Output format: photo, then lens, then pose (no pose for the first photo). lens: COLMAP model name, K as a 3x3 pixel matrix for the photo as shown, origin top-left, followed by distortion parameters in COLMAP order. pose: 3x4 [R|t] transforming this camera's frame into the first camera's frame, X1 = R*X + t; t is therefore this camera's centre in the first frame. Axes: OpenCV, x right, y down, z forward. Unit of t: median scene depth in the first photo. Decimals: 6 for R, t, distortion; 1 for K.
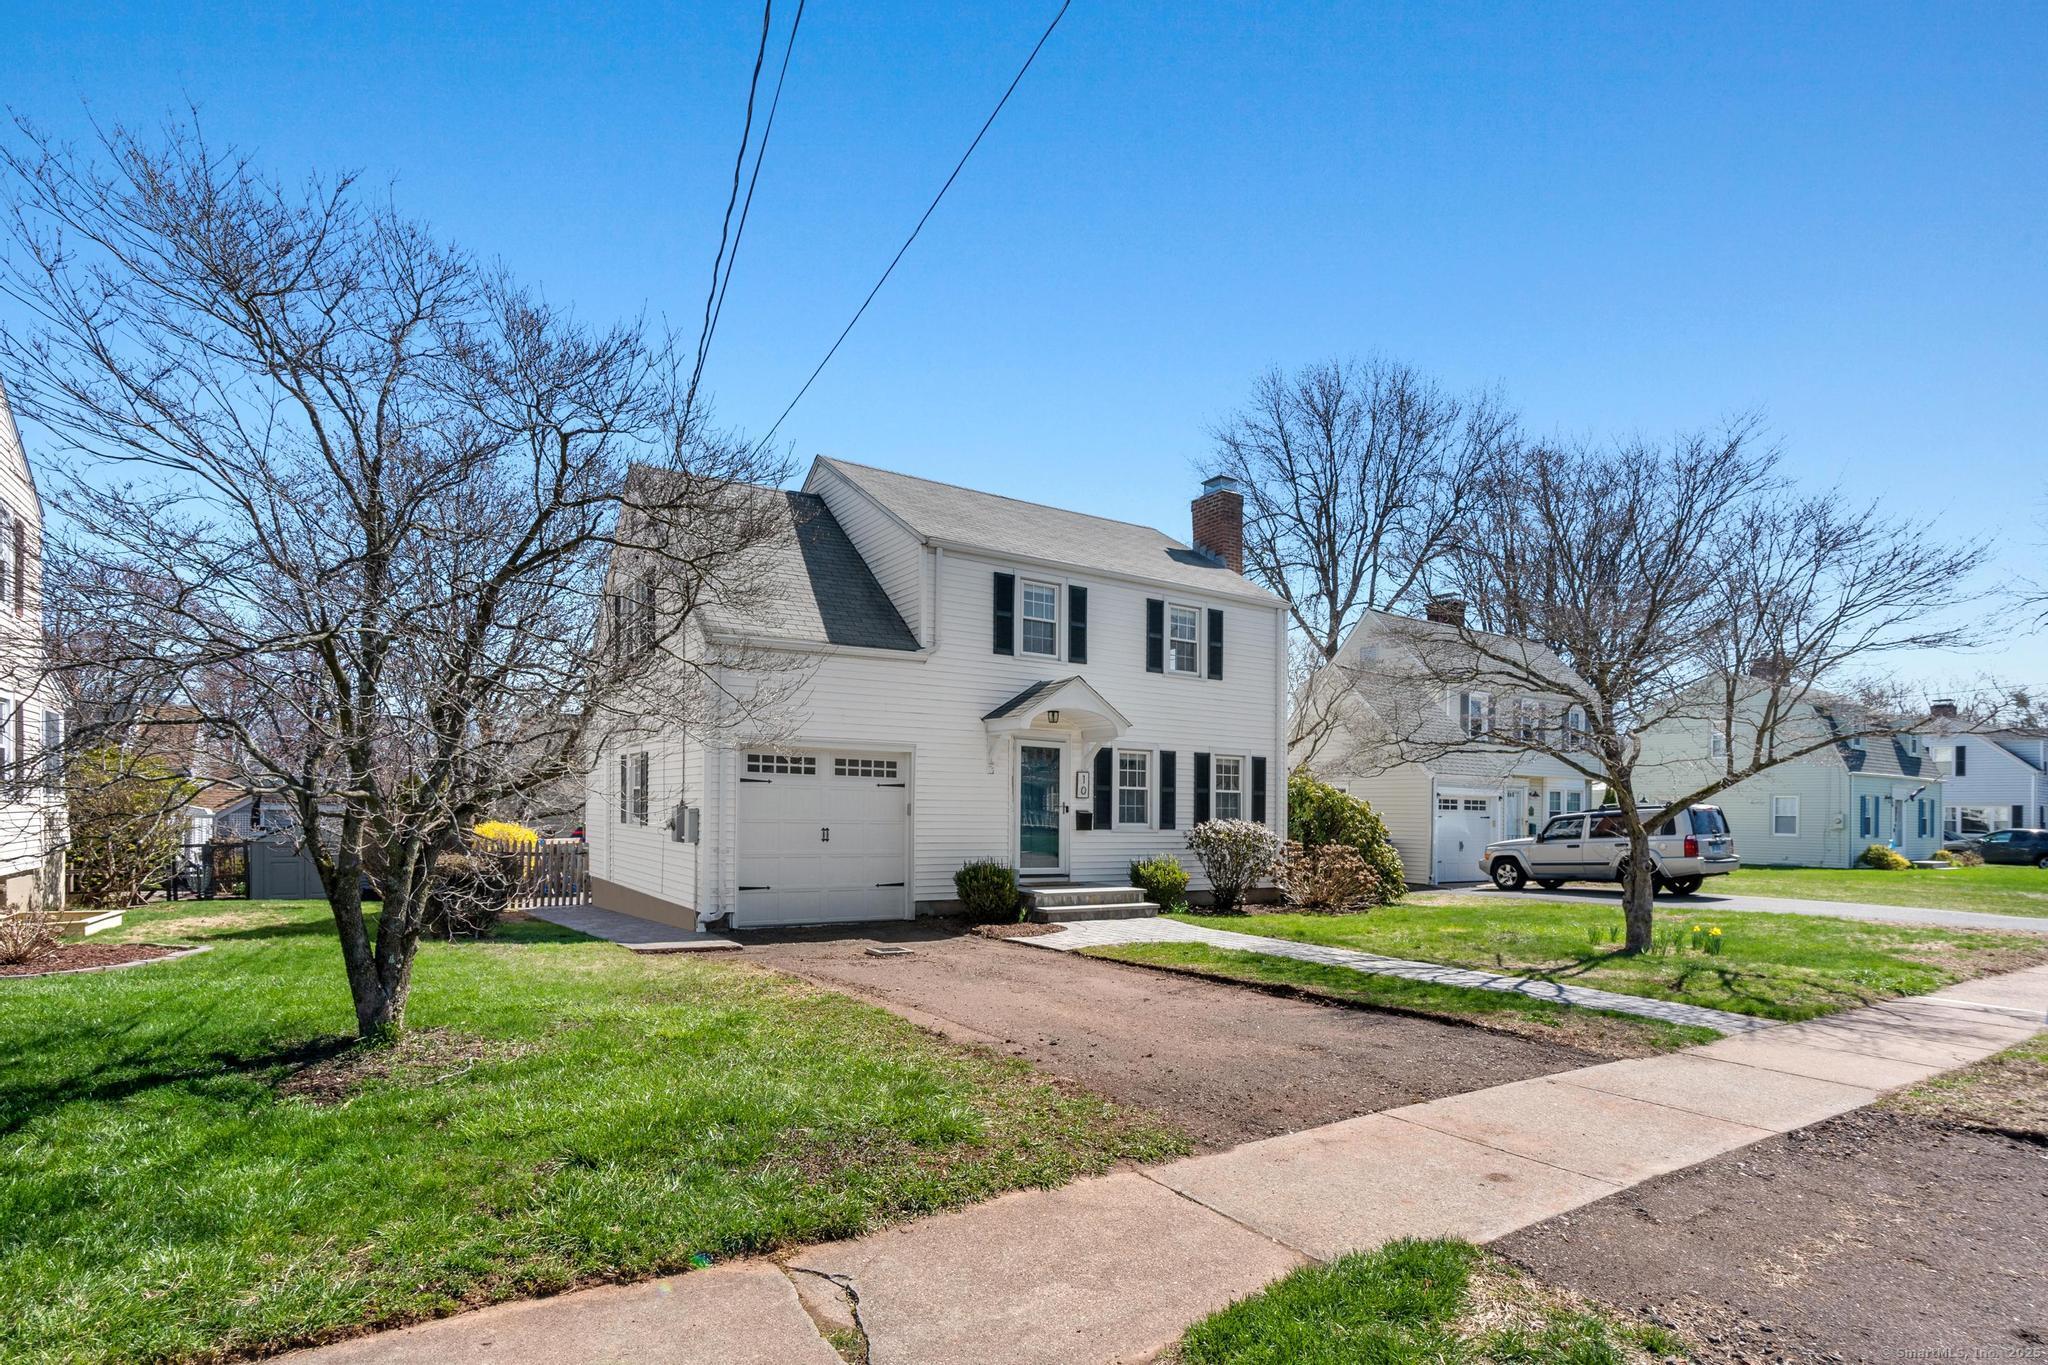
lens RADIAL K [[858.6, 0, 1032.6], [0, 858.6, 675.7], [0, 0, 1]] dist [-0.011191, -0.000068]
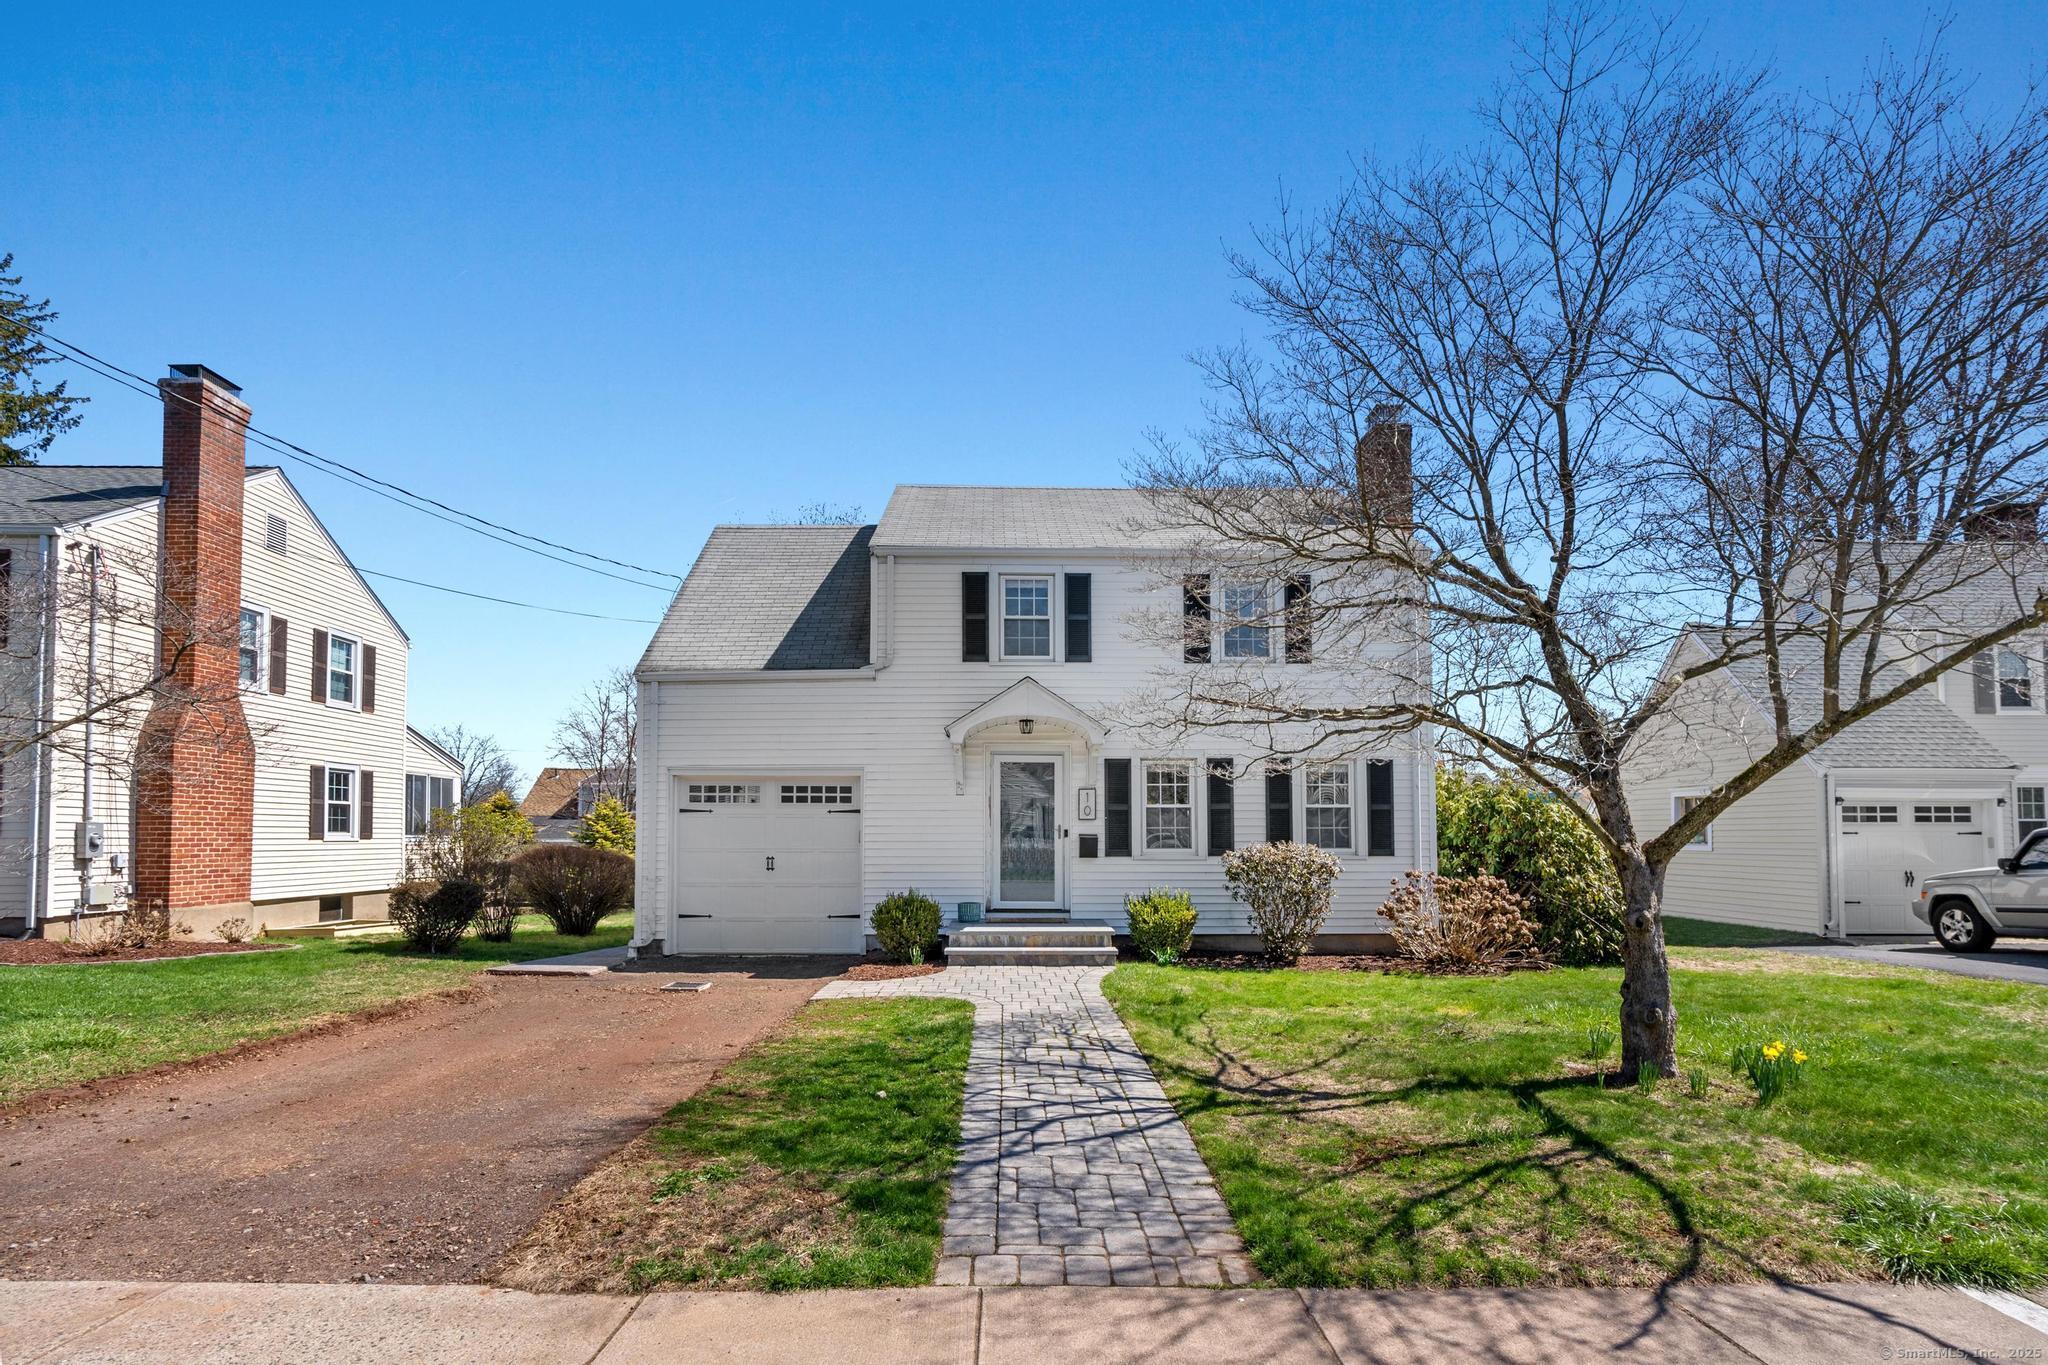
lens RADIAL K [[862.7, 0, 1021.5], [0, 862.7, 687.0], [0, 0, 1]] dist [-0.007255, 0.000079]
pose [[0.880063, -0.097511, -0.464737, 0.413662], [0.088598, 0.995222, -0.041041, 0.042219], [0.466519, -0.005057, 0.884497, 0.220815]]
